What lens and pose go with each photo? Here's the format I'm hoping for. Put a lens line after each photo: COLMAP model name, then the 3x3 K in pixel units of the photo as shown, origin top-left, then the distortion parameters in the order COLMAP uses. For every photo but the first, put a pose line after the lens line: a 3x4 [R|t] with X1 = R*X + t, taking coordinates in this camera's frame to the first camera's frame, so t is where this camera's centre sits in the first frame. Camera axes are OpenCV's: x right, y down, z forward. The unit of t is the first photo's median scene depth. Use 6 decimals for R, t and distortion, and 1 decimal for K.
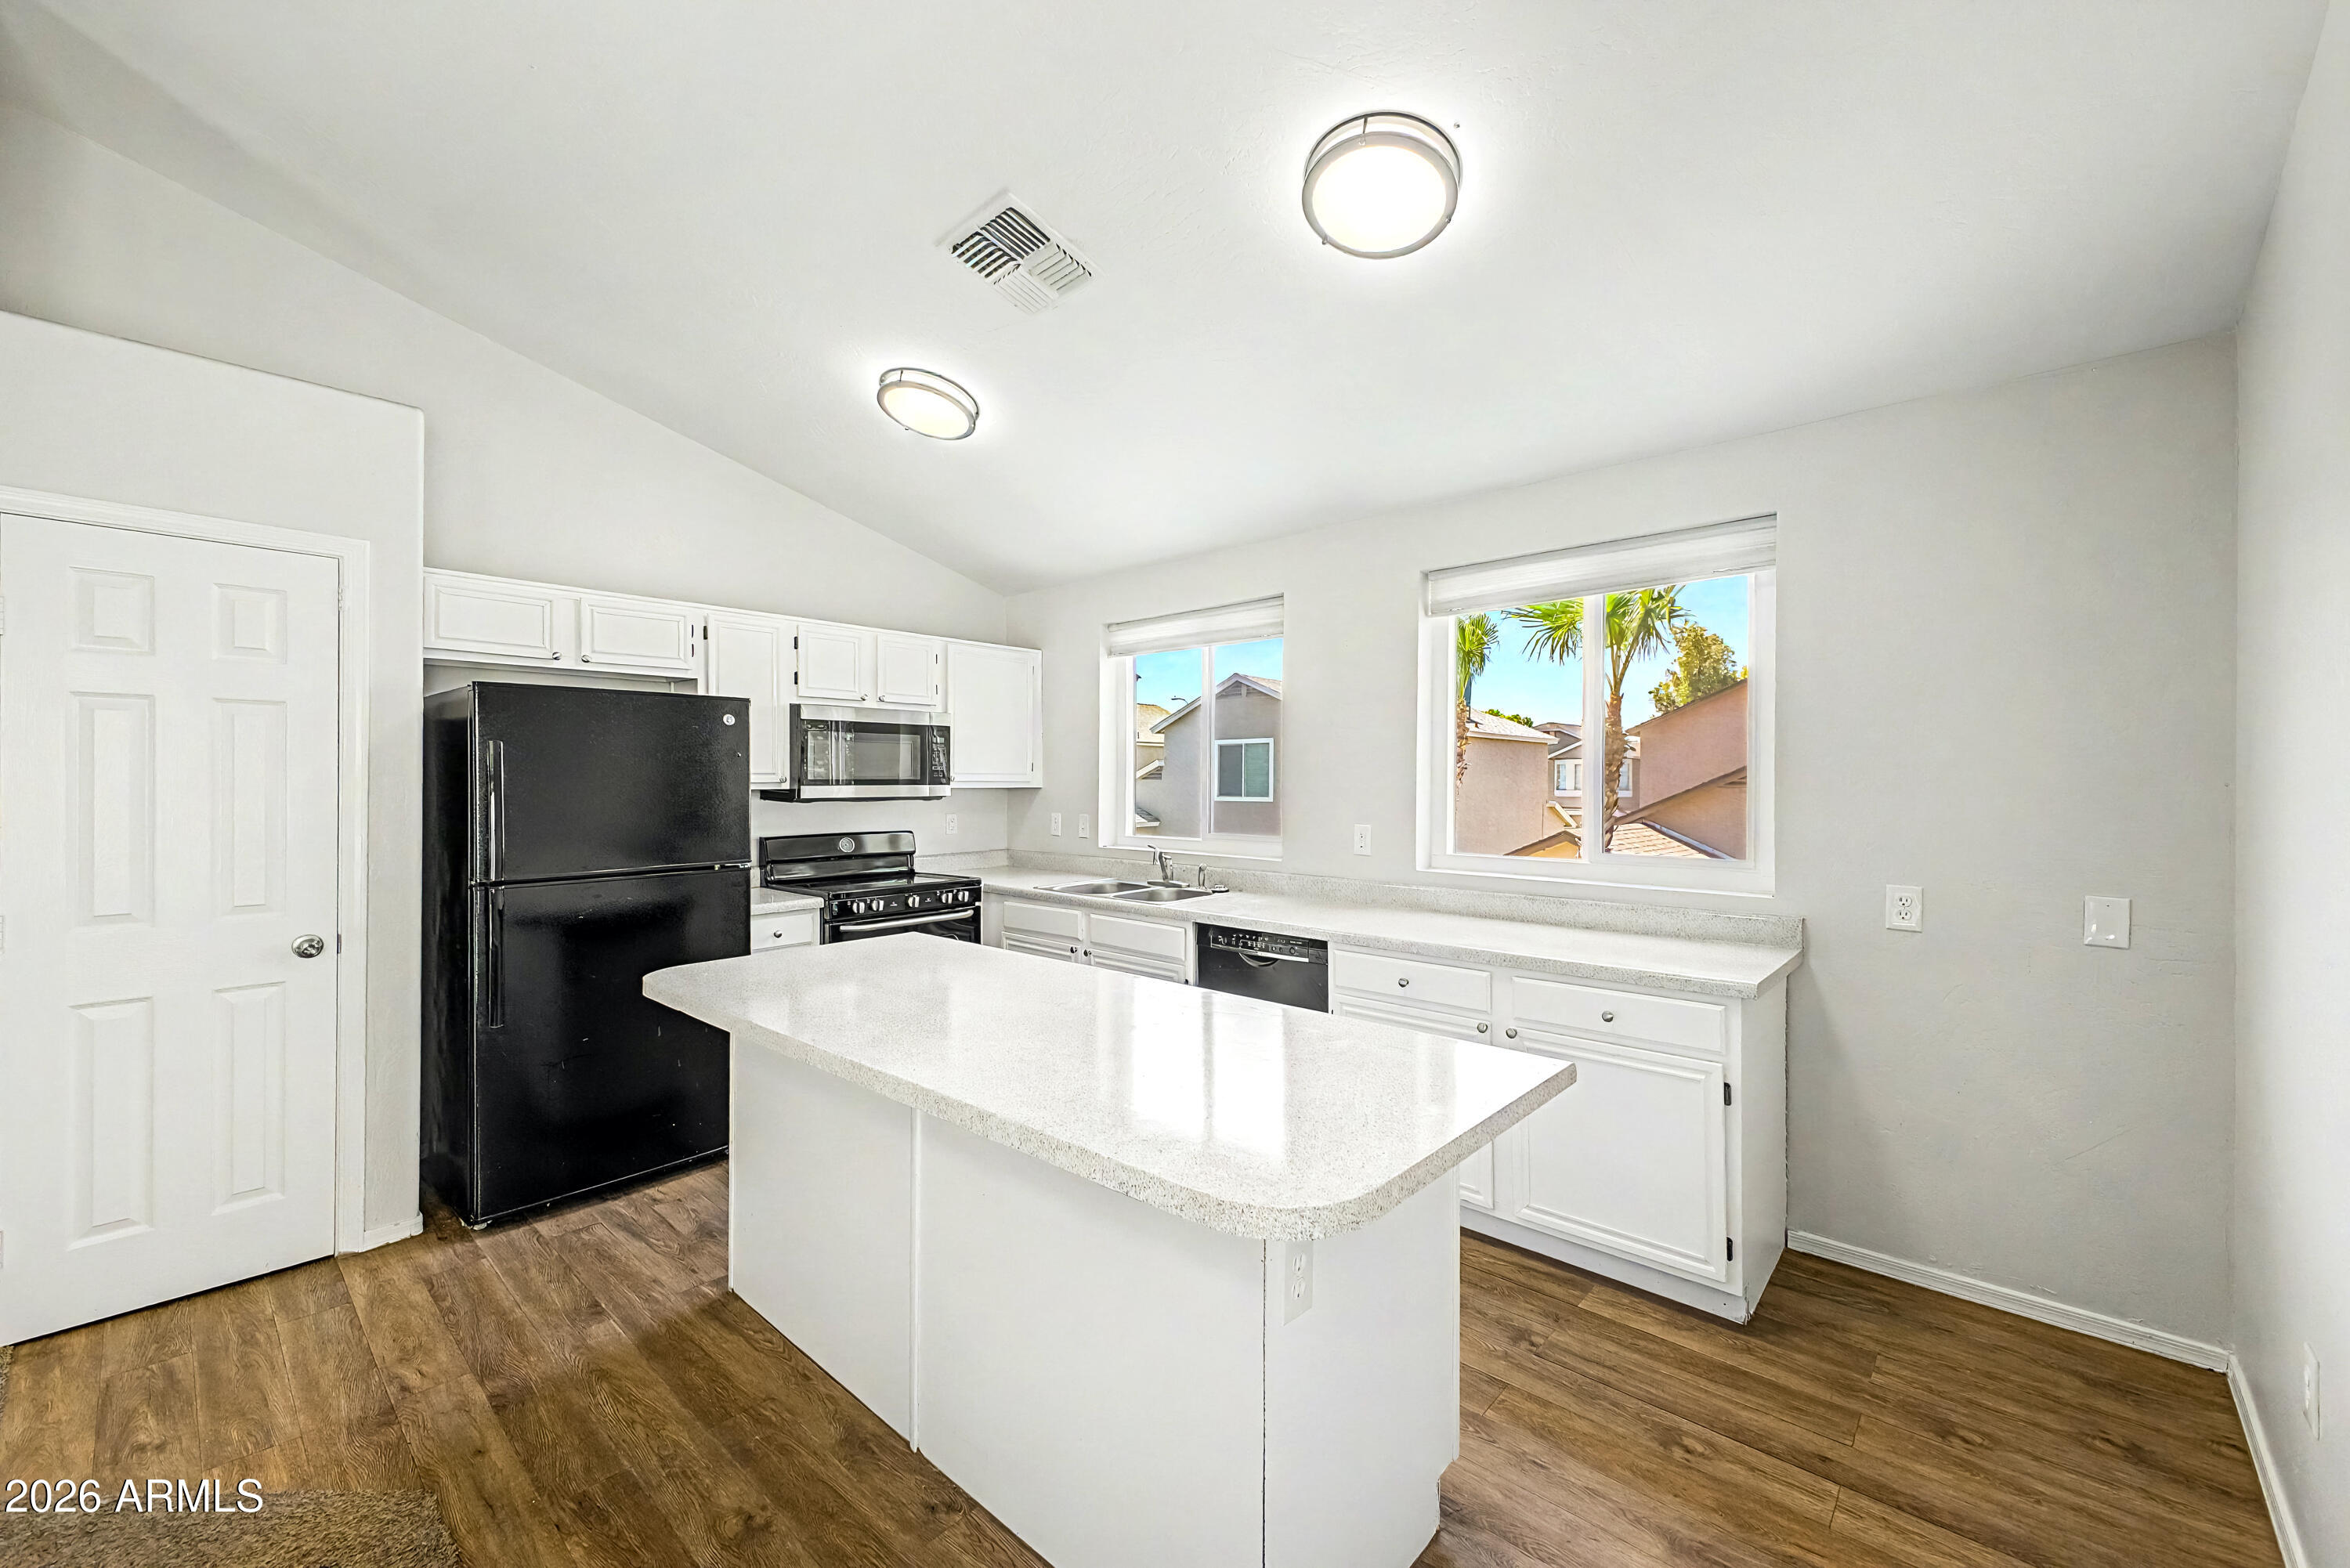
lens RADIAL K [[935.1, 0, 1181.6], [0, 935.1, 789.9], [0, 0, 1]] dist [0.025508, -0.003558]
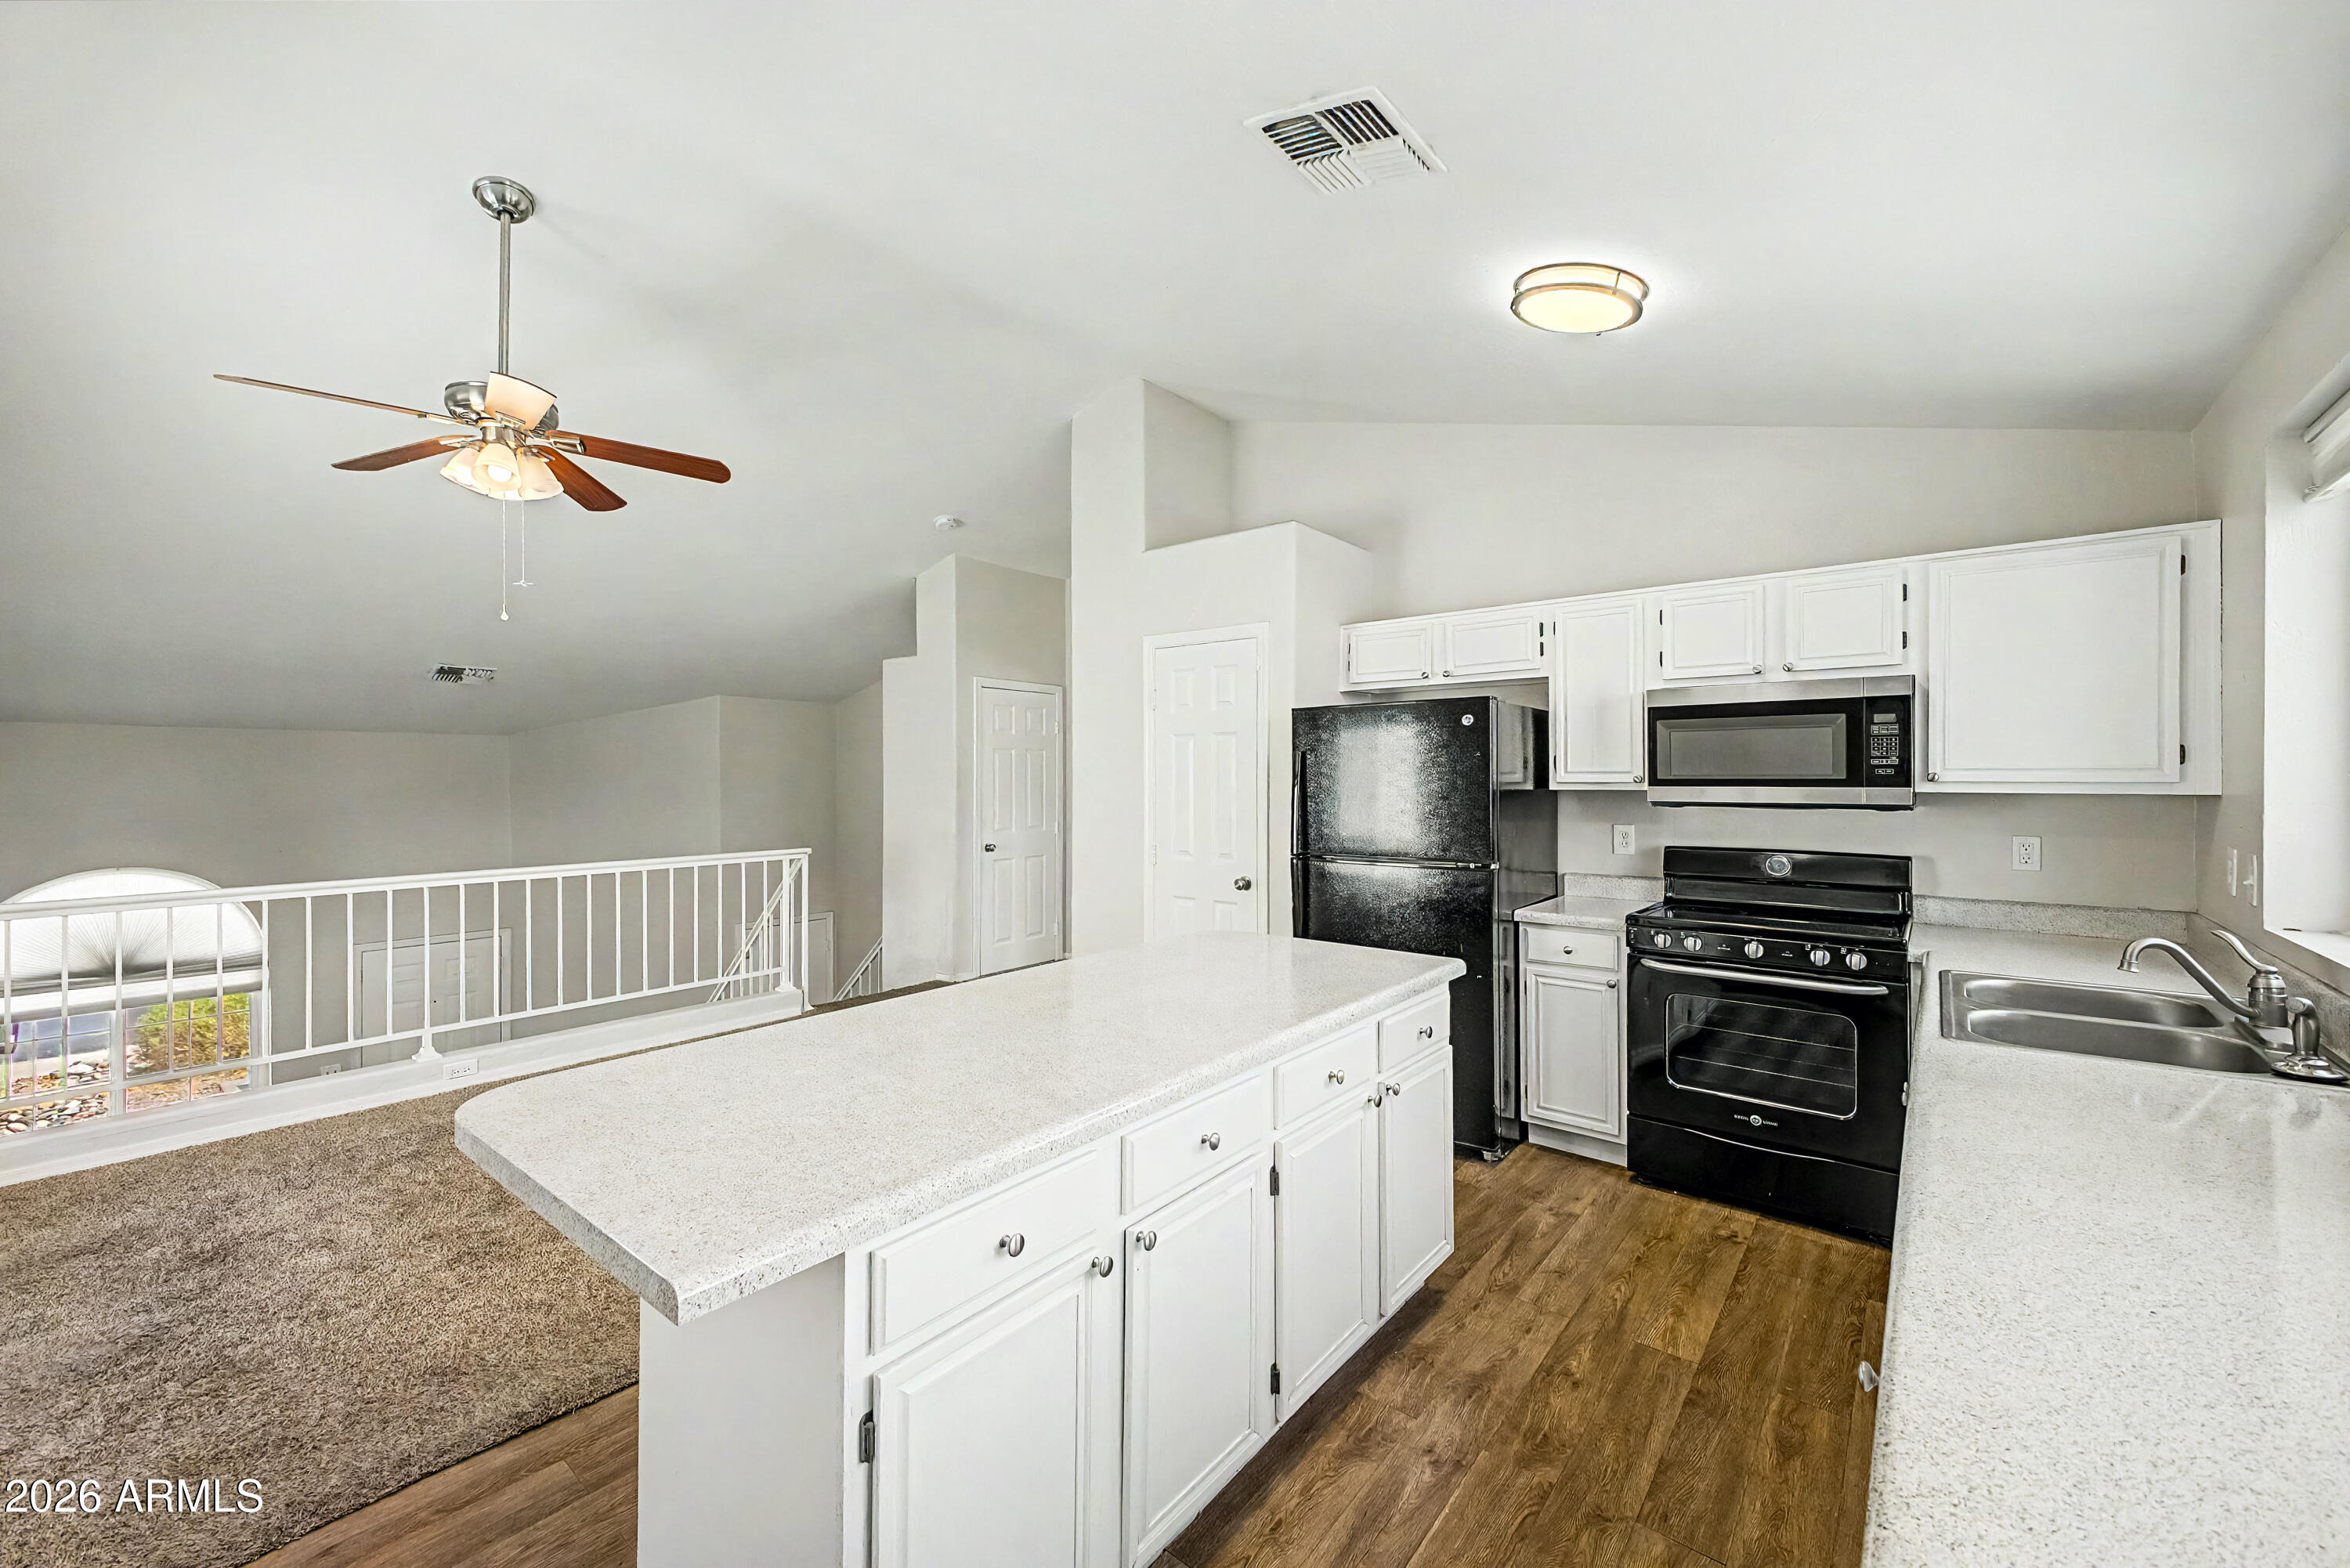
lens RADIAL K [[935.1, 0, 1177.2], [0, 935.1, 772.5], [0, 0, 1]] dist [0.025508, -0.003558]
pose [[0.051552, -0.005113, -0.998657, 0.586198], [-0.010066, 0.999933, -0.005639, -0.011017], [0.998620, 0.010344, 0.051497, 0.738211]]
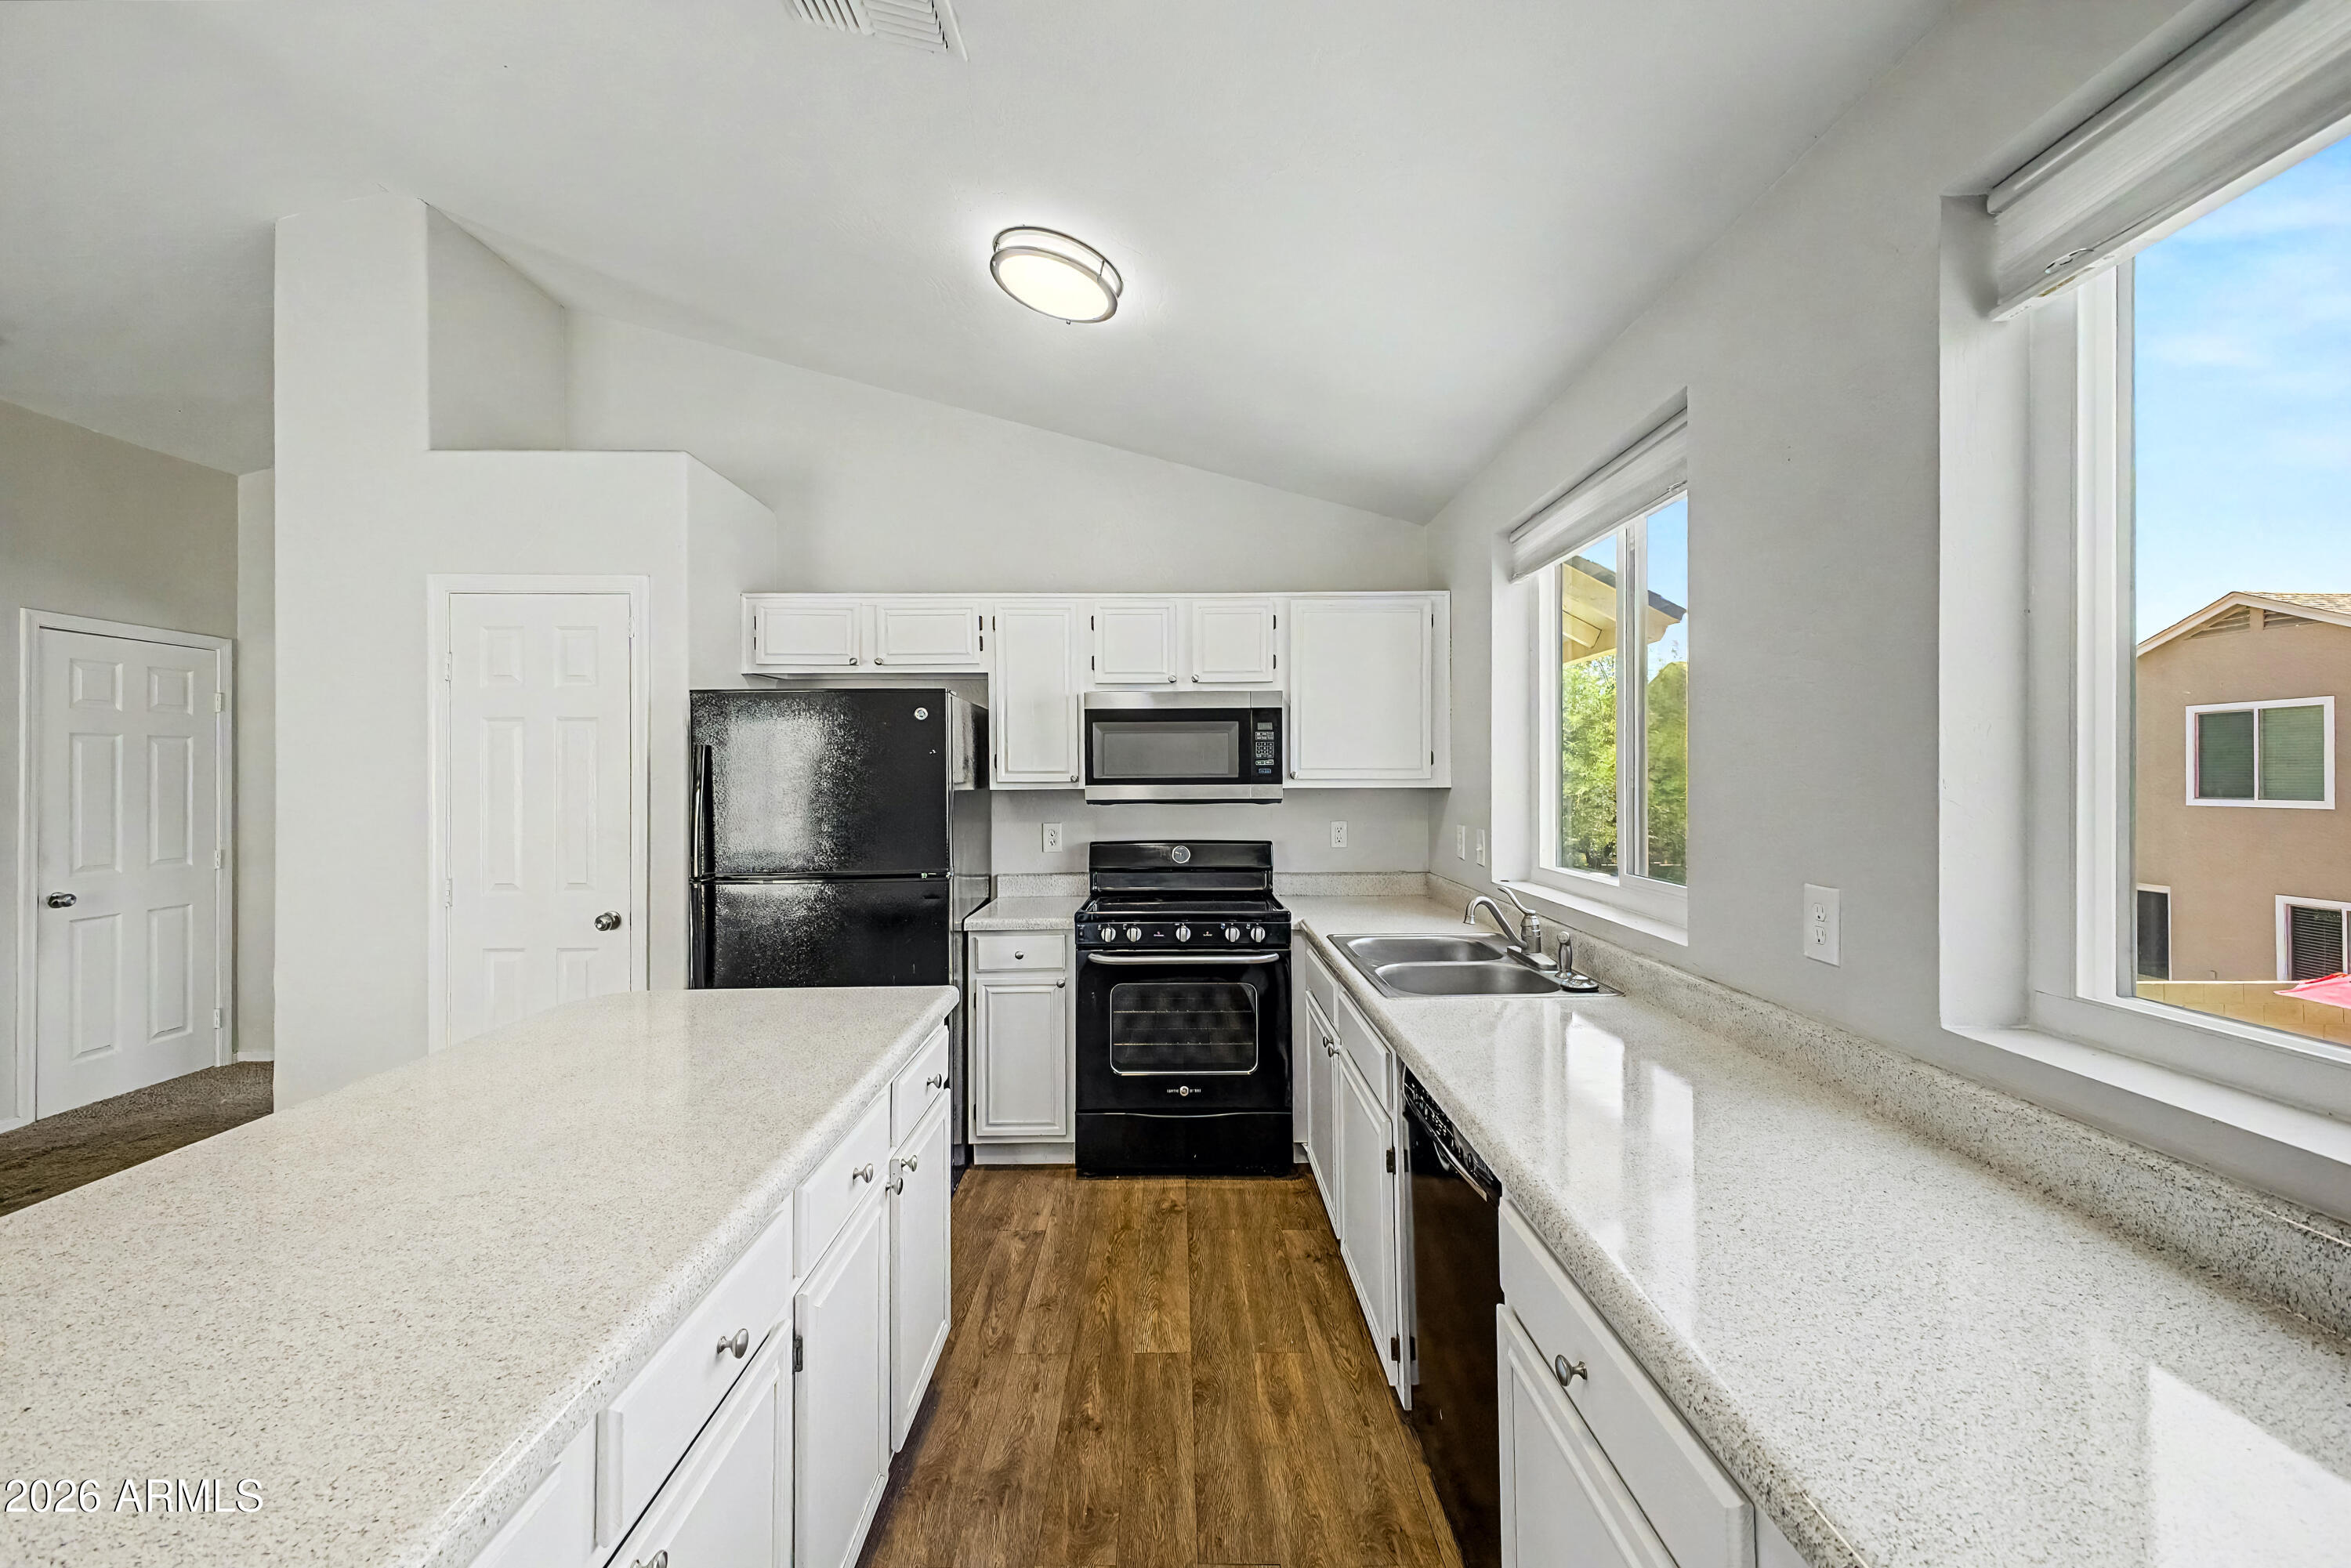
lens RADIAL K [[935.6, 0, 1177.0], [0, 935.6, 768.7], [0, 0, 1]] dist [0.025508, -0.003558]
pose [[0.674842, -0.008247, -0.737917, 0.407657], [-0.002950, 0.999899, -0.013873, -0.011390], [0.737957, 0.011539, 0.674749, 0.663798]]
